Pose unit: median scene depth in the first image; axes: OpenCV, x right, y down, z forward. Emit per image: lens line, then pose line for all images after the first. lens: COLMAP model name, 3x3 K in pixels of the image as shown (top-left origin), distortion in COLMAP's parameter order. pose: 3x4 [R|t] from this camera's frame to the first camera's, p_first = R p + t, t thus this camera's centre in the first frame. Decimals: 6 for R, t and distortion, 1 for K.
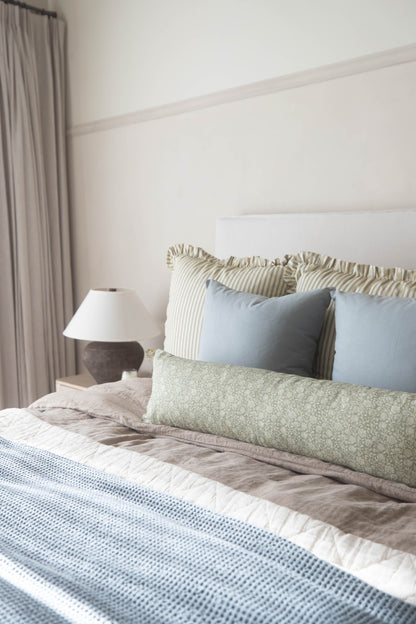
lens RADIAL K [[595.0, 0, 208.8], [0, 595.0, 312.6], [0, 0, 1]] dist [0.017693, 0.000000]
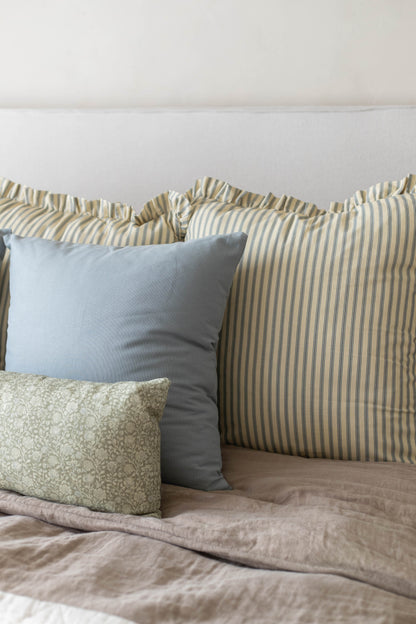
lens RADIAL K [[904.0, 0, 205.5], [0, 904.0, 313.3], [0, 0, 1]] dist [0.014903, 0.000000]
pose [[0.948787, -0.041877, 0.313129, 0.101981], [0.016336, 0.996353, 0.083750, -0.032258], [-0.315494, -0.074346, 0.946011, -0.063929]]
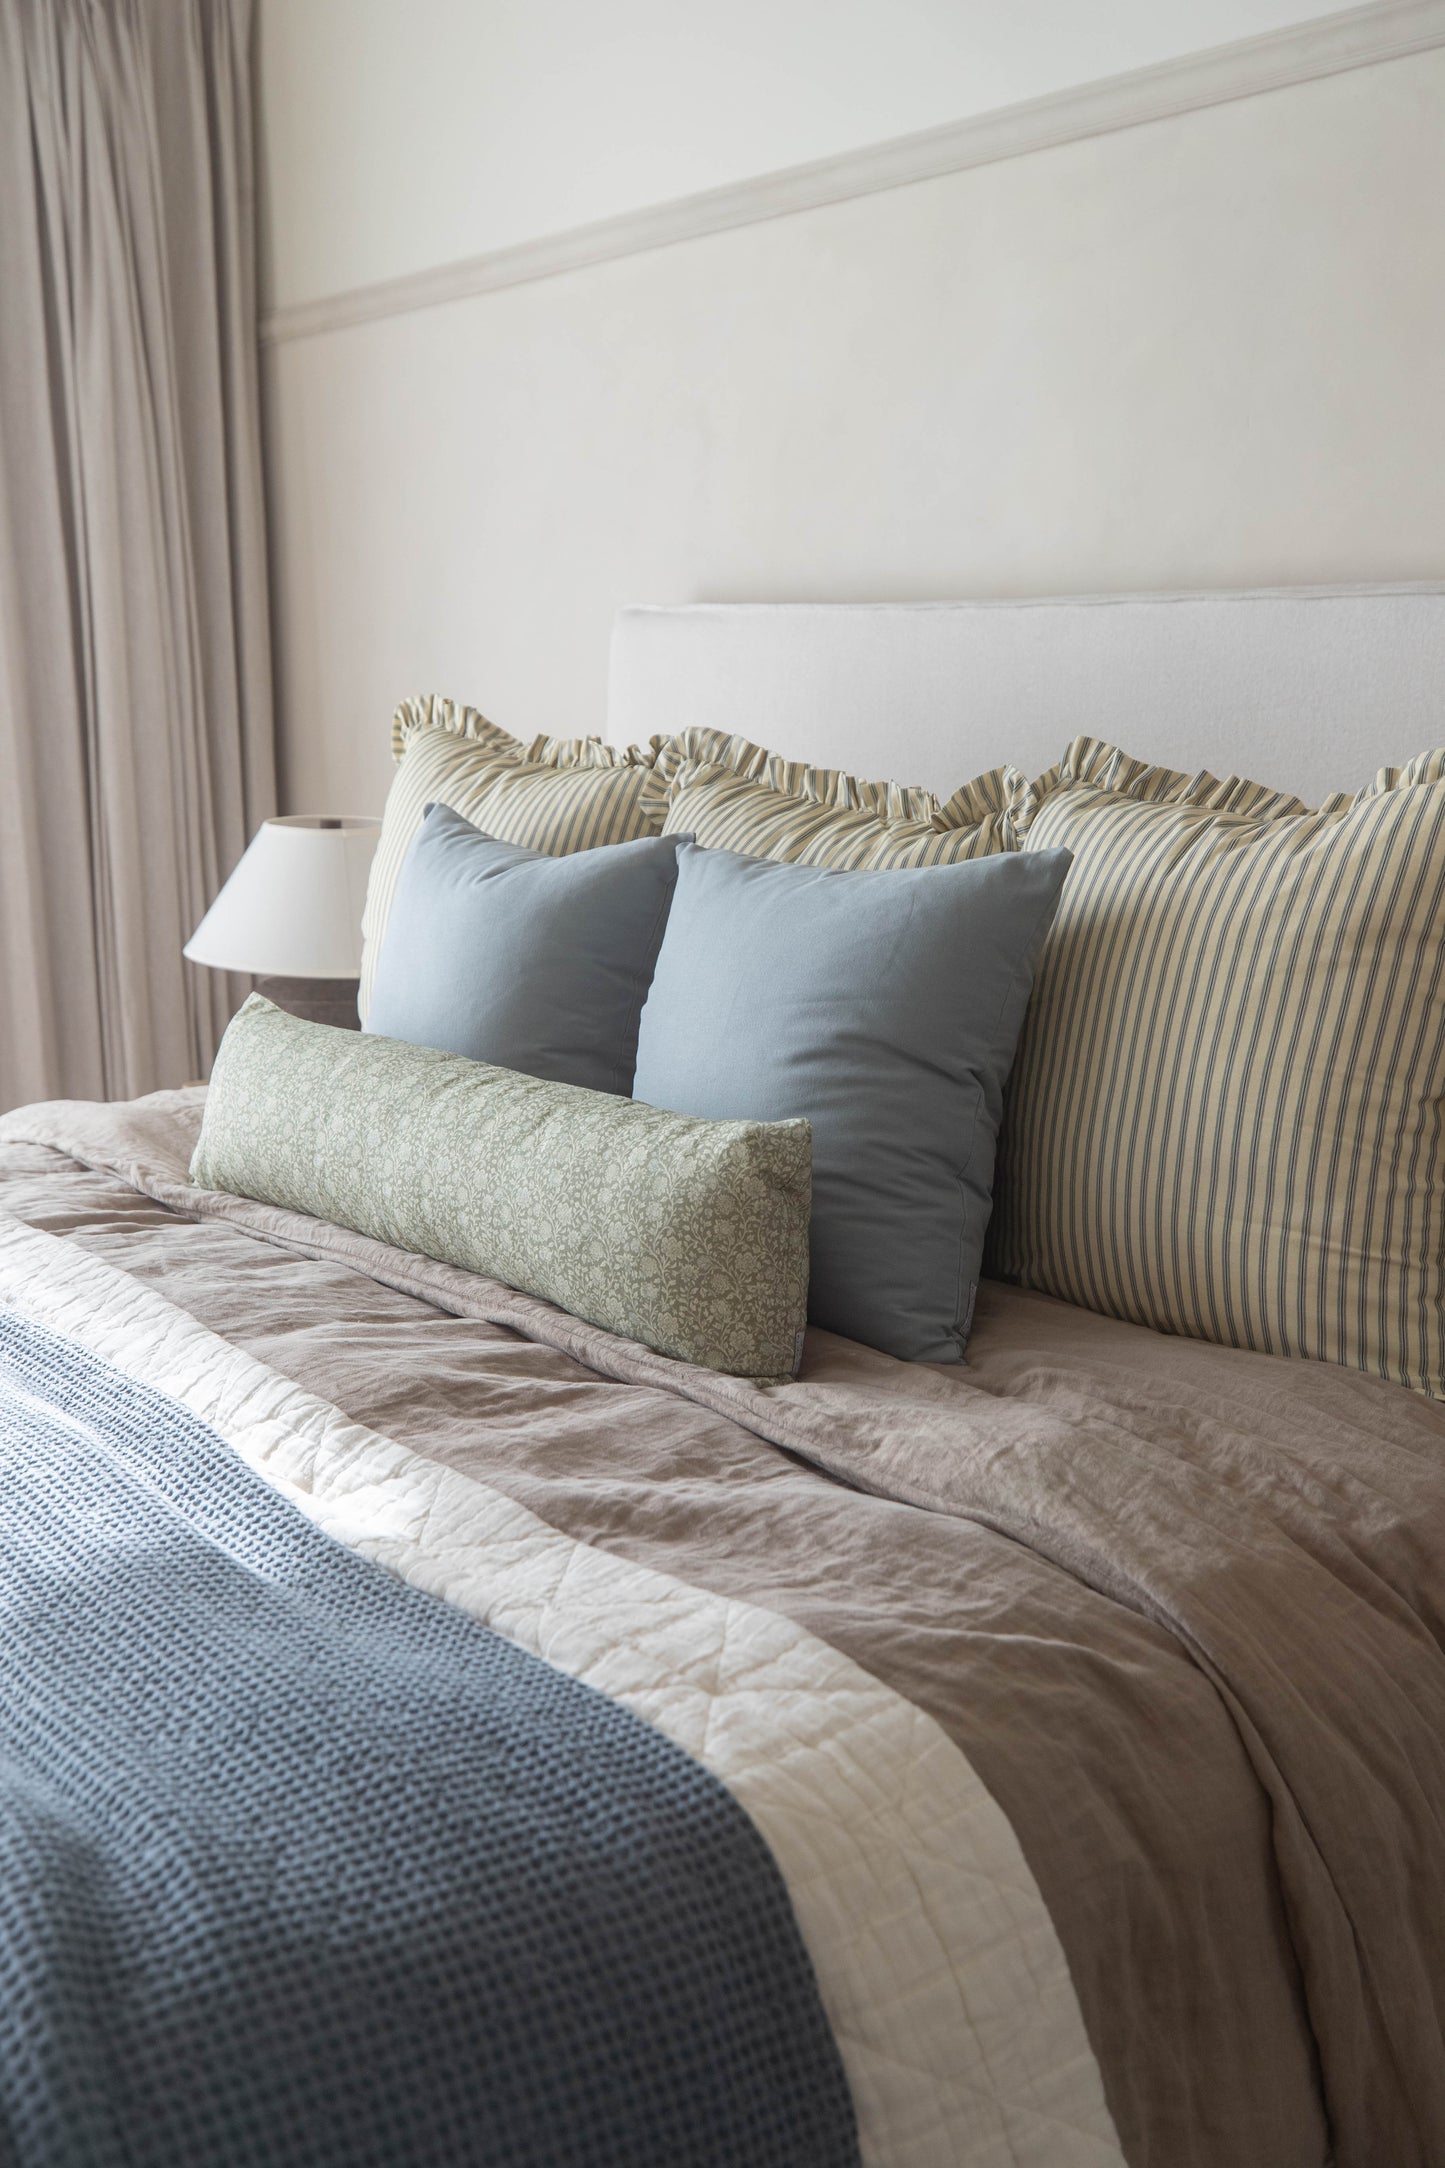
lens RADIAL K [[2067.3, 0, 726.4], [0, 2067.3, 1082.9], [0, 0, 1]] dist [0.017693, 0.000000]
pose [[0.988570, 0.040523, -0.145213, 0.448815], [-0.027735, 0.995643, 0.089028, -0.005419], [0.148188, -0.083983, 0.985387, -0.248655]]
